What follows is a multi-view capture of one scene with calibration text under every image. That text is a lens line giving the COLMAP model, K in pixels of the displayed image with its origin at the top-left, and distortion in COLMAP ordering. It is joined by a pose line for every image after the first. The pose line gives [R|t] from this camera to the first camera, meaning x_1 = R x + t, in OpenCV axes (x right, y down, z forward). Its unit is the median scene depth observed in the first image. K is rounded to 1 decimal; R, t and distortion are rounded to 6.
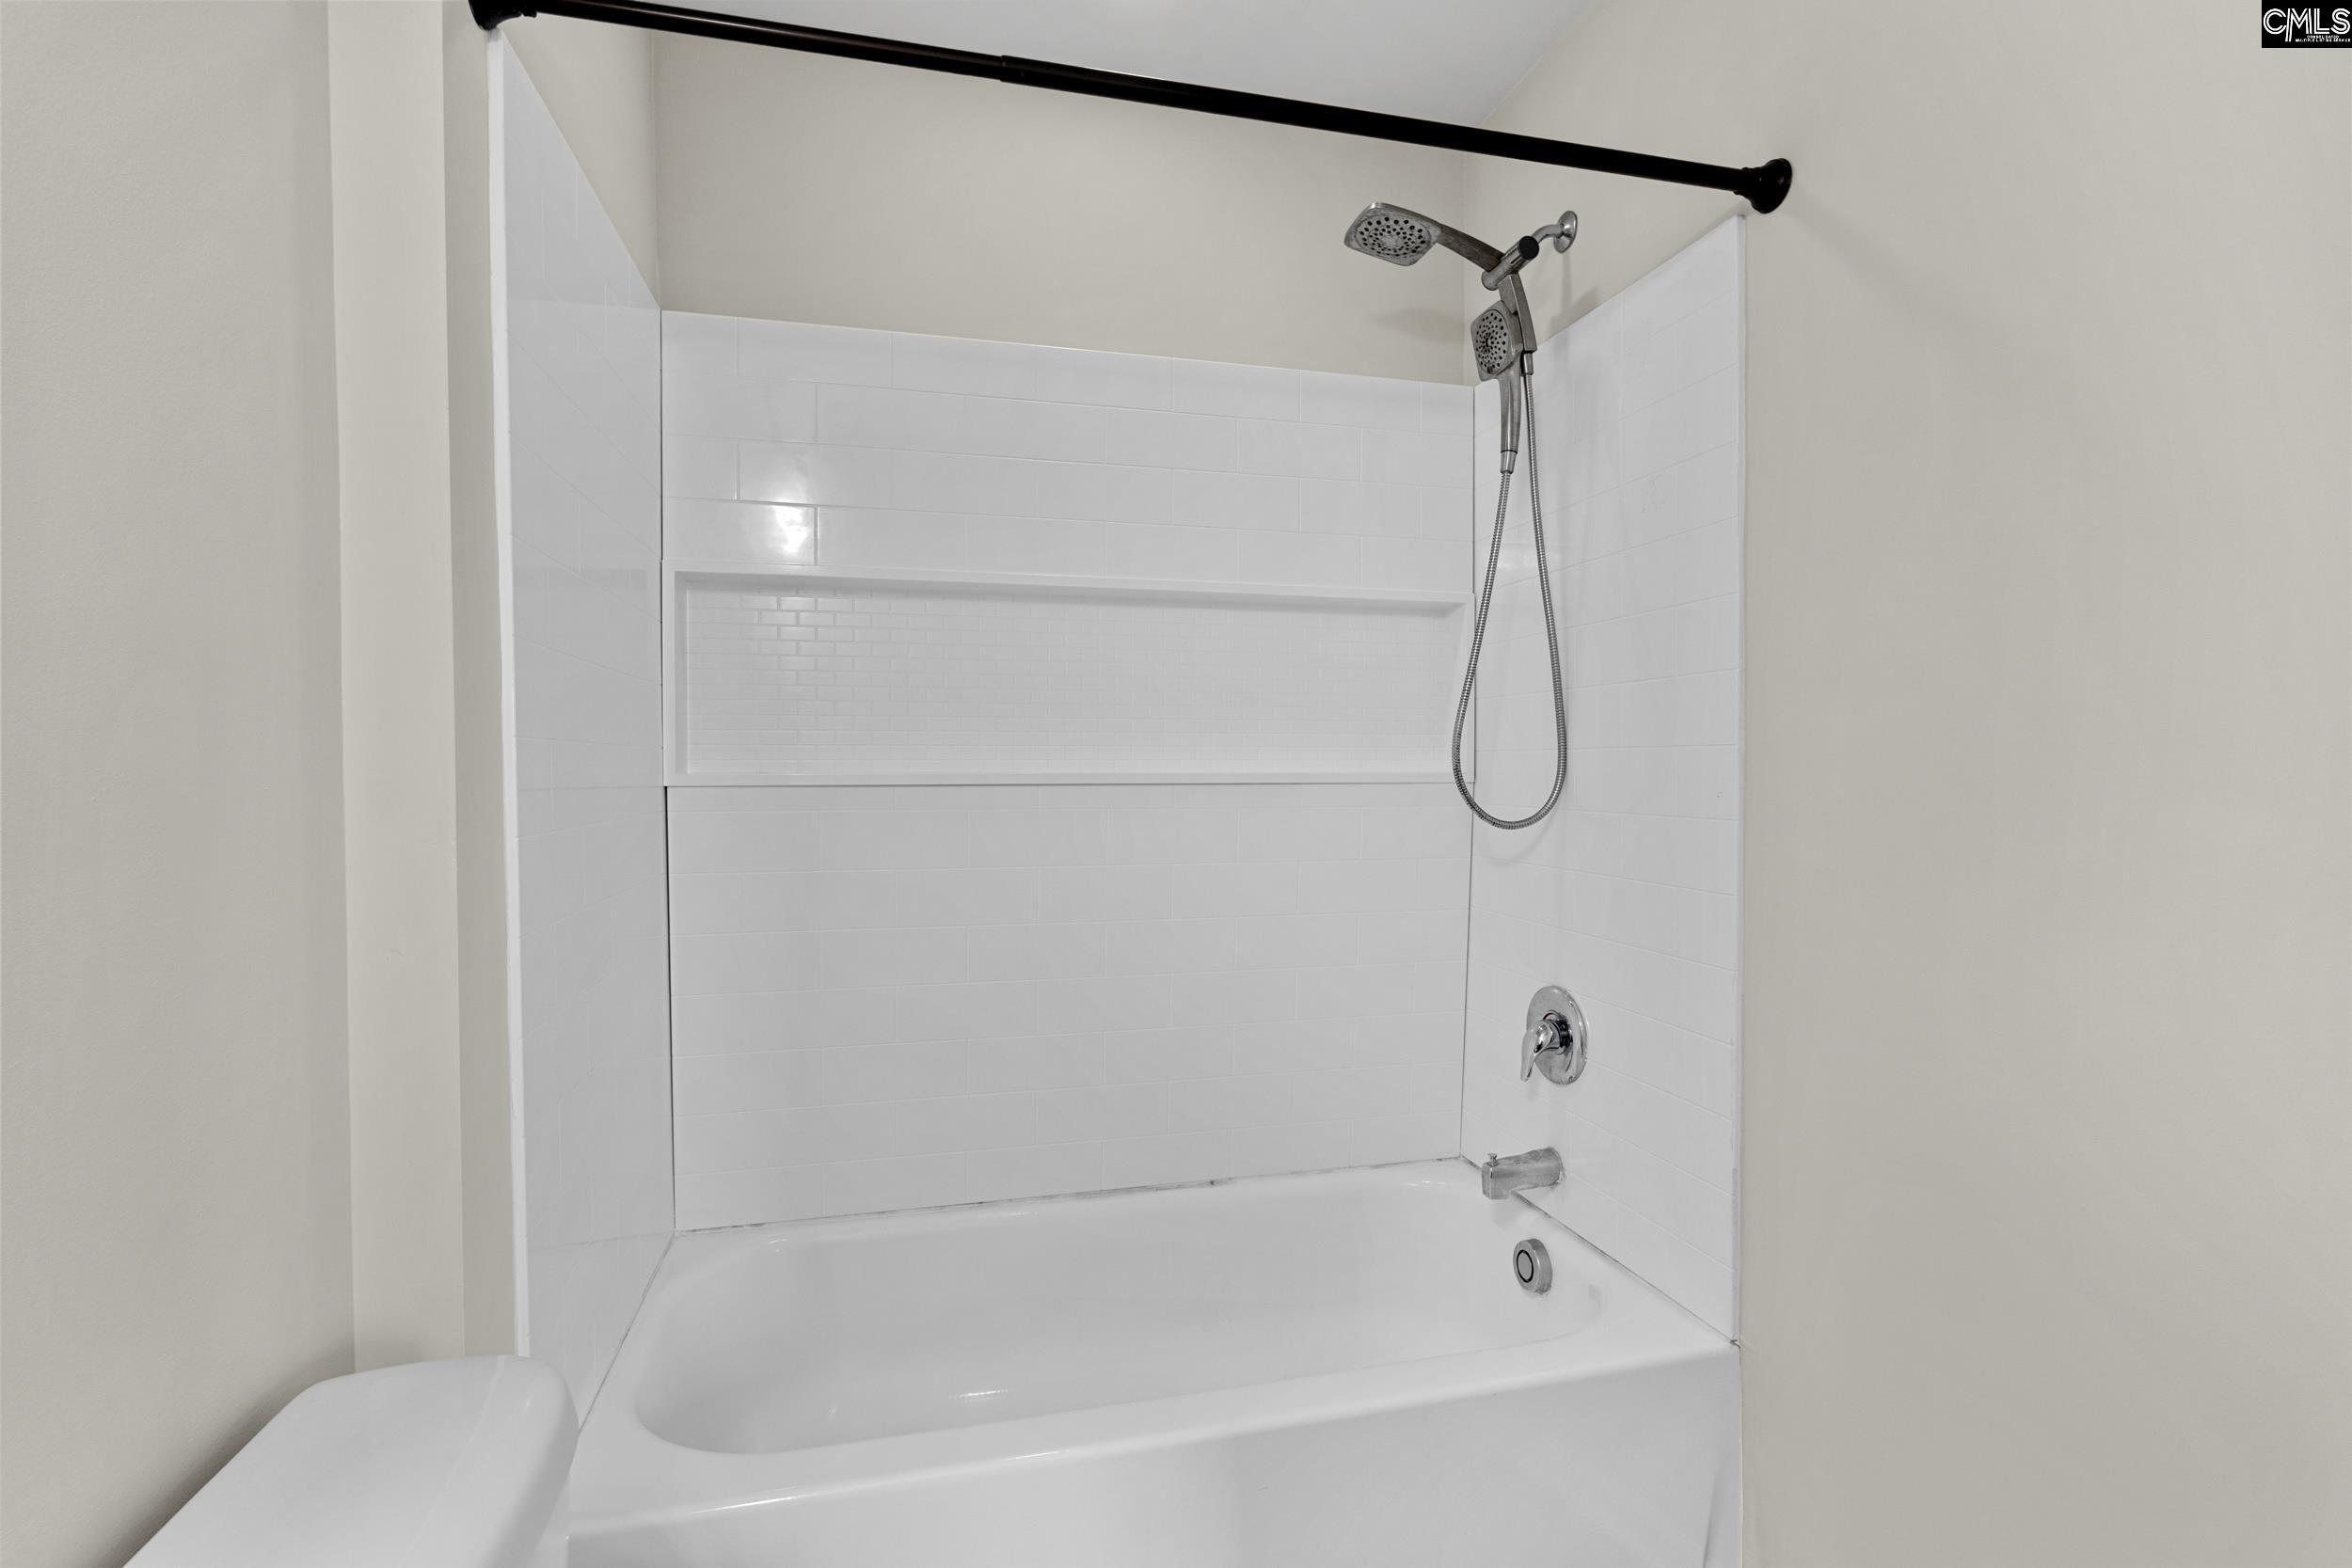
lens RADIAL K [[1081.5, 0, 1171.8], [0, 1081.5, 780.7], [0, 0, 1]] dist [-0.006414, -0.000334]
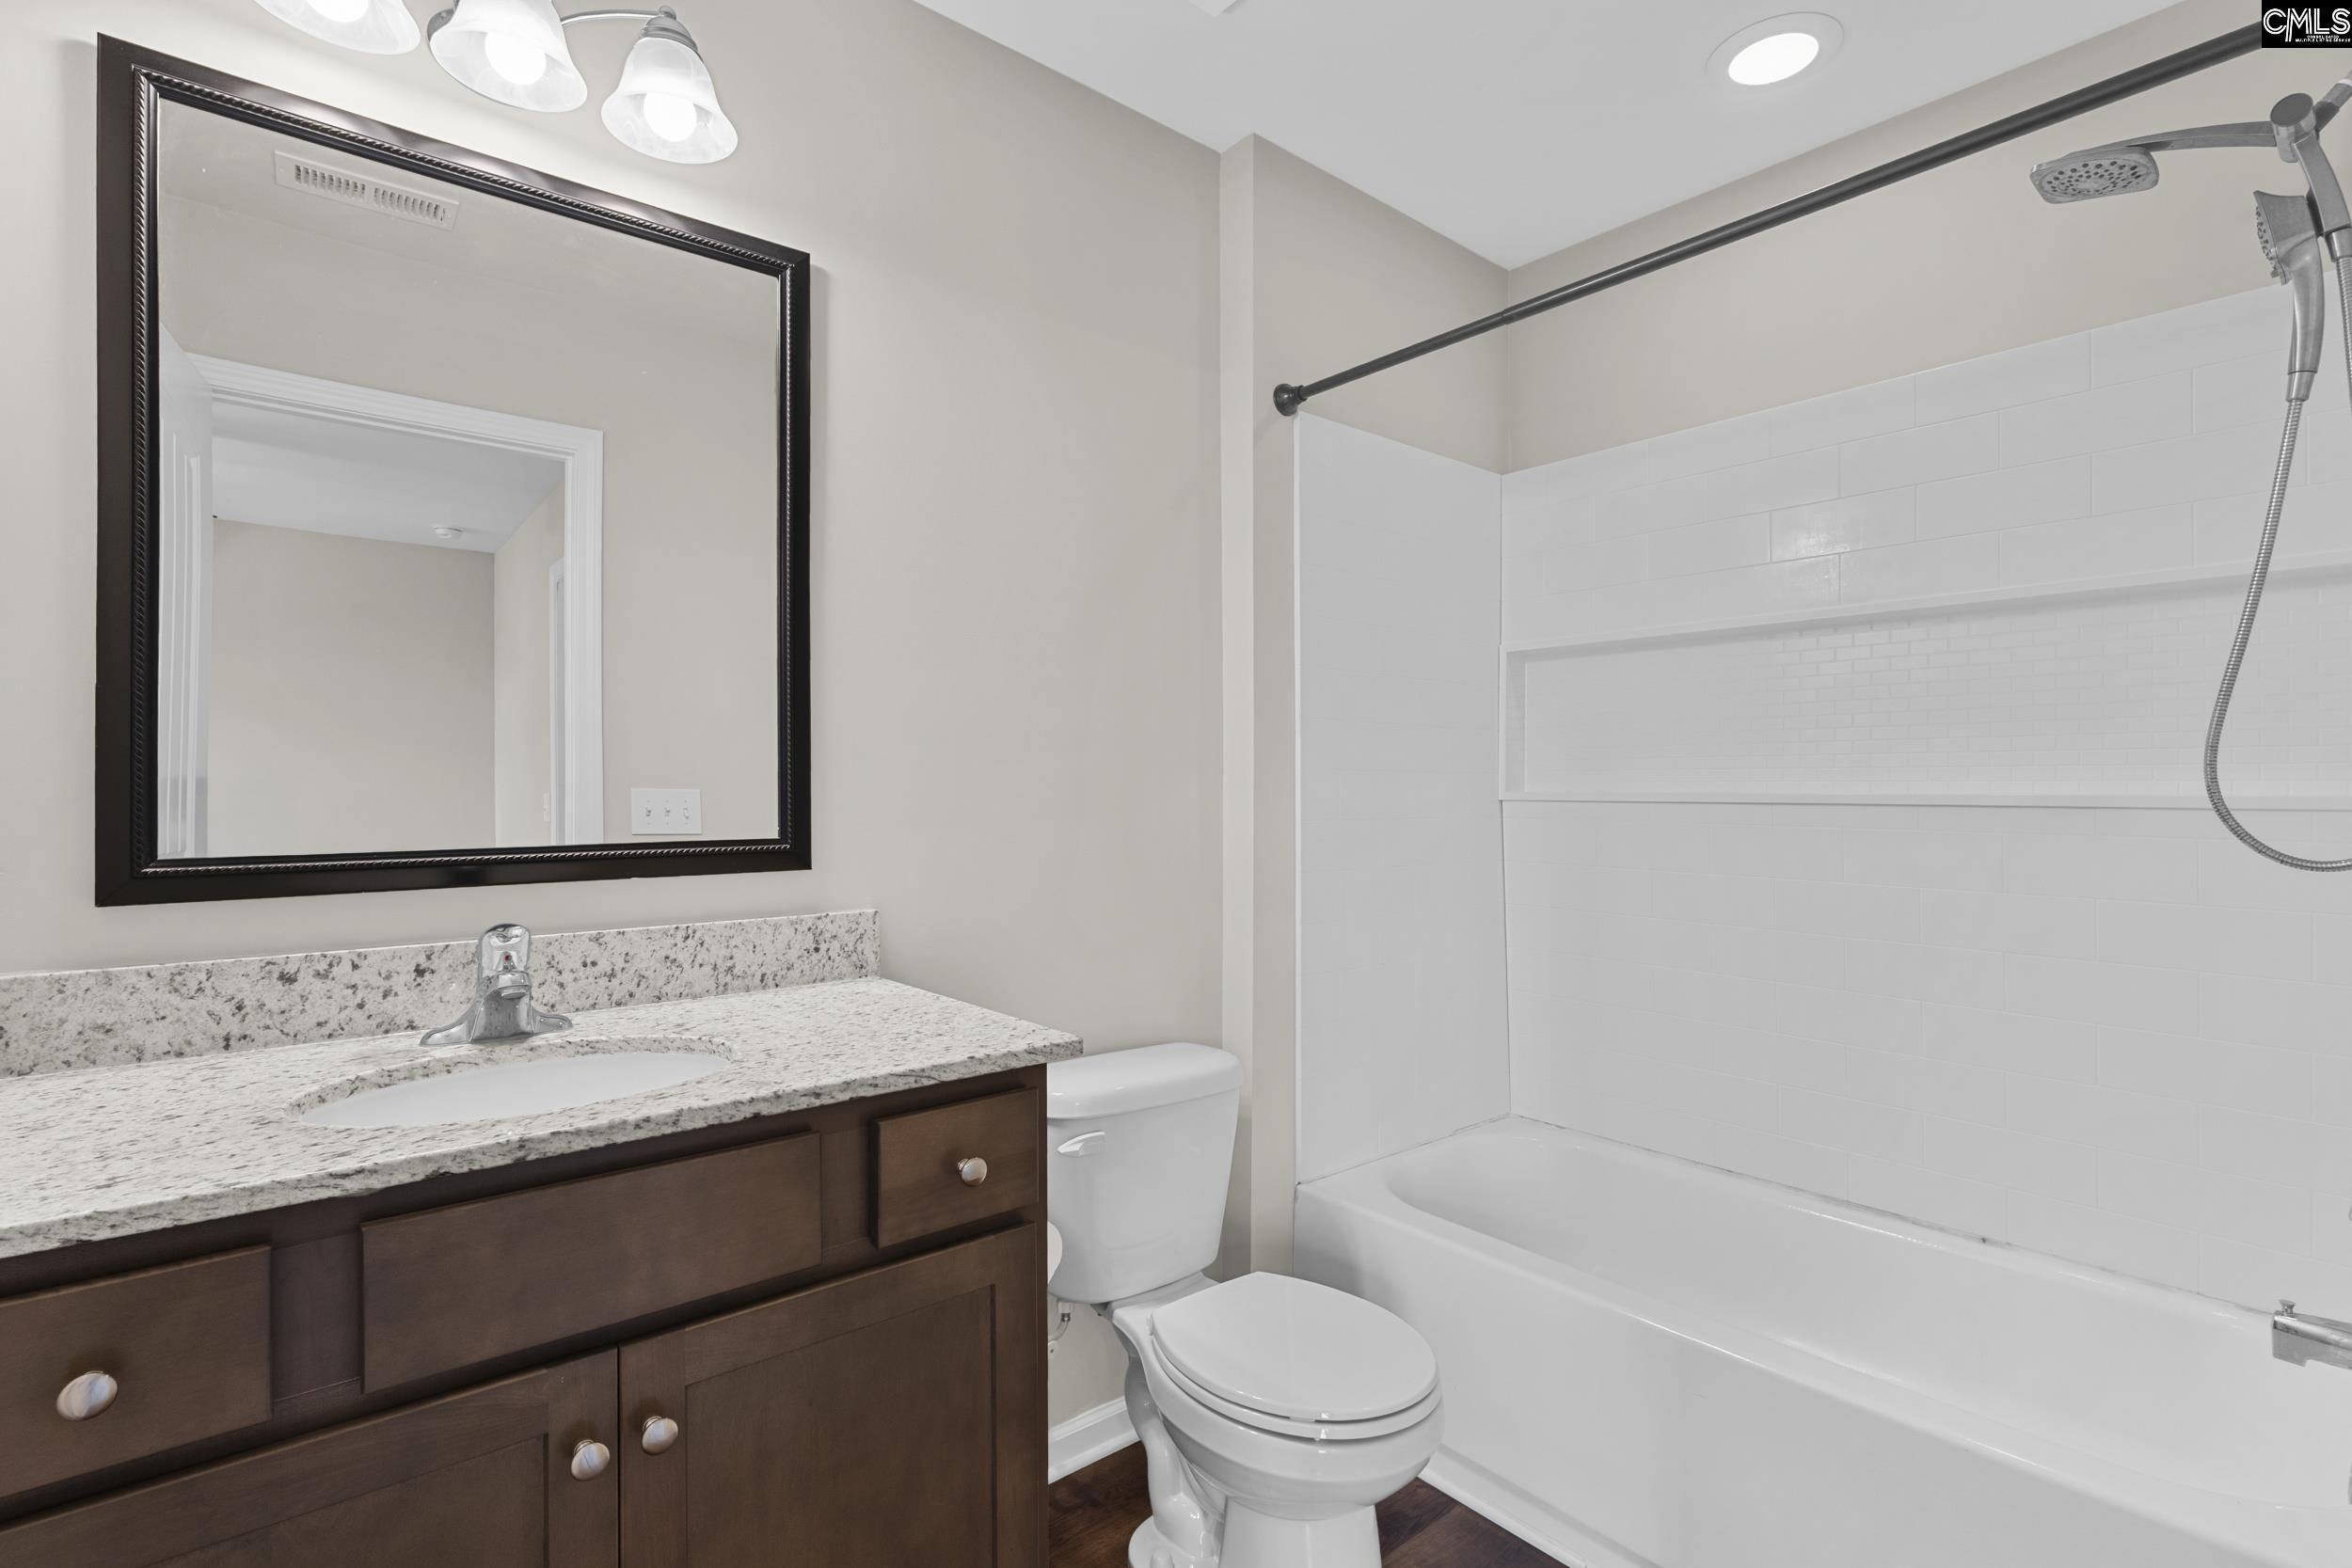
lens RADIAL K [[1081.5, 0, 1155.5], [0, 1081.5, 774.2], [0, 0, 1]] dist [-0.006414, -0.000334]
pose [[0.423928, -0.009573, -0.905645, 0.638866], [-0.011038, 0.999815, -0.015735, -0.002371], [0.905628, 0.016667, 0.423744, -0.037641]]
